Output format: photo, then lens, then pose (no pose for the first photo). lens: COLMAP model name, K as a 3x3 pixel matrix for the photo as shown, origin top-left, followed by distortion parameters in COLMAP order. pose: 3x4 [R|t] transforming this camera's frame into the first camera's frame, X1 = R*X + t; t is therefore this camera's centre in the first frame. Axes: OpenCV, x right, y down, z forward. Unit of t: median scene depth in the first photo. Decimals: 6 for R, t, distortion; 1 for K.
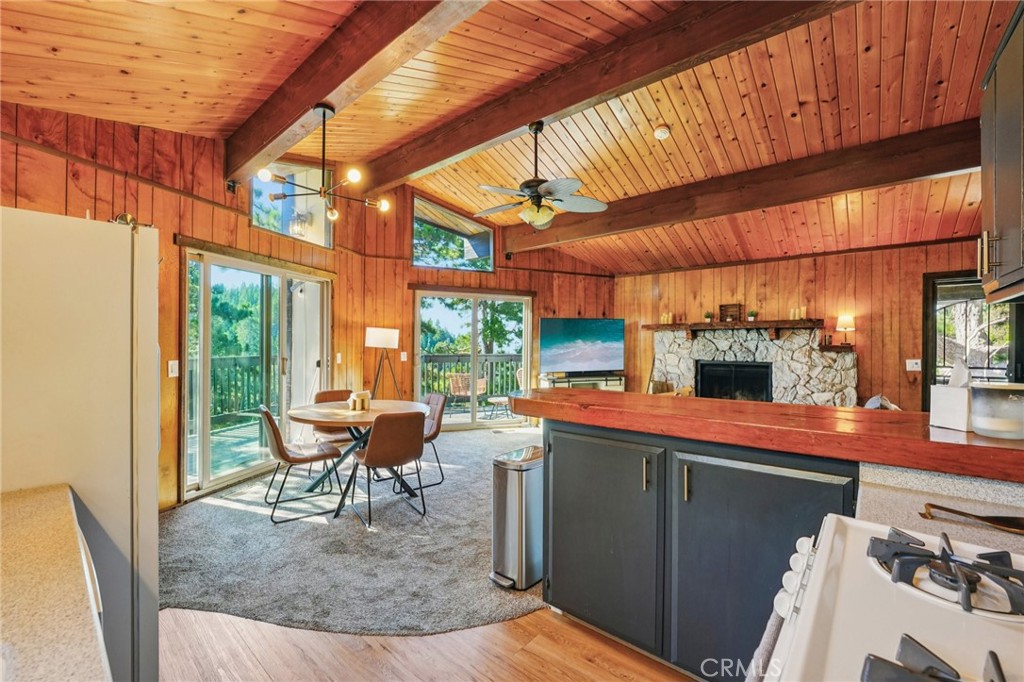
lens RADIAL K [[426.8, 0, 515.1], [0, 426.8, 342.6], [0, 0, 1]] dist [-0.021860, -0.000881]
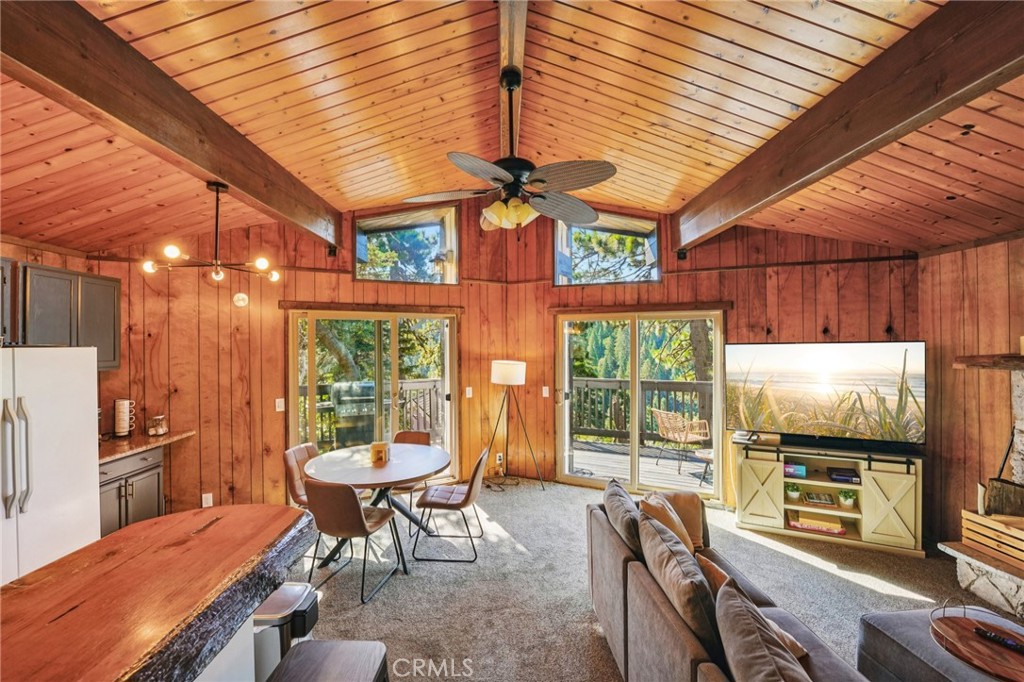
lens RADIAL K [[426.8, 0, 510.3], [0, 426.8, 342.0], [0, 0, 1]] dist [-0.021860, -0.000881]
pose [[0.660838, -0.011763, -0.750436, 0.349232], [0.009522, 0.999928, -0.007288, -0.063749], [0.750468, -0.002329, 0.660902, 0.367019]]
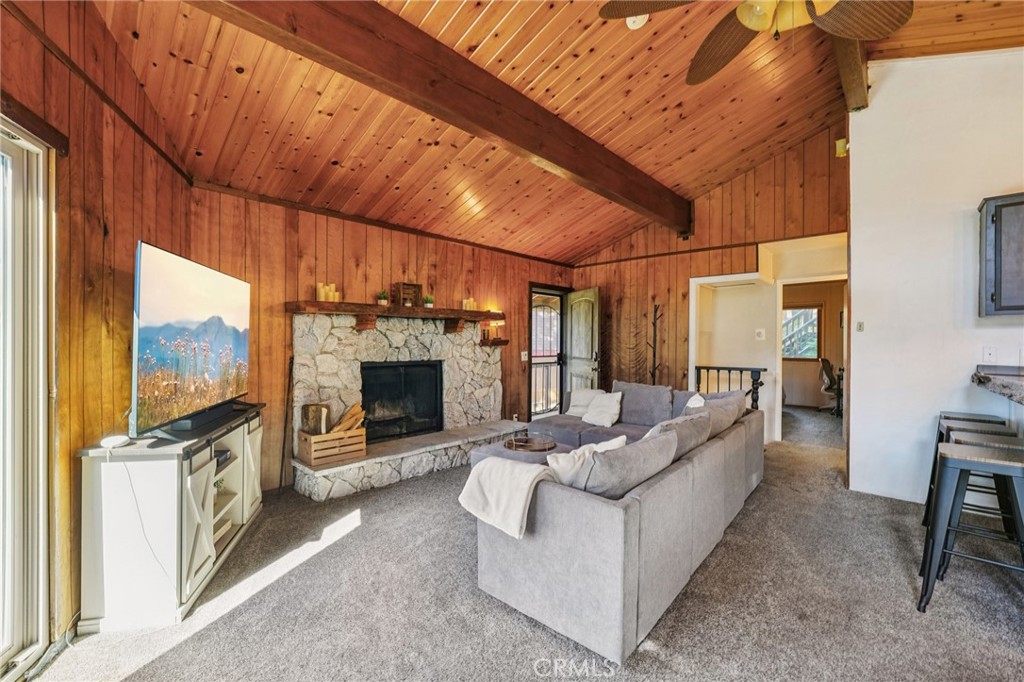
lens RADIAL K [[426.8, 0, 510.0], [0, 426.8, 342.5], [0, 0, 1]] dist [-0.021860, -0.000881]
pose [[0.051974, -0.001685, 0.998647, -0.225432], [-0.002027, 0.999996, 0.001793, 0.009848], [-0.998646, -0.002117, 0.051970, 0.801526]]
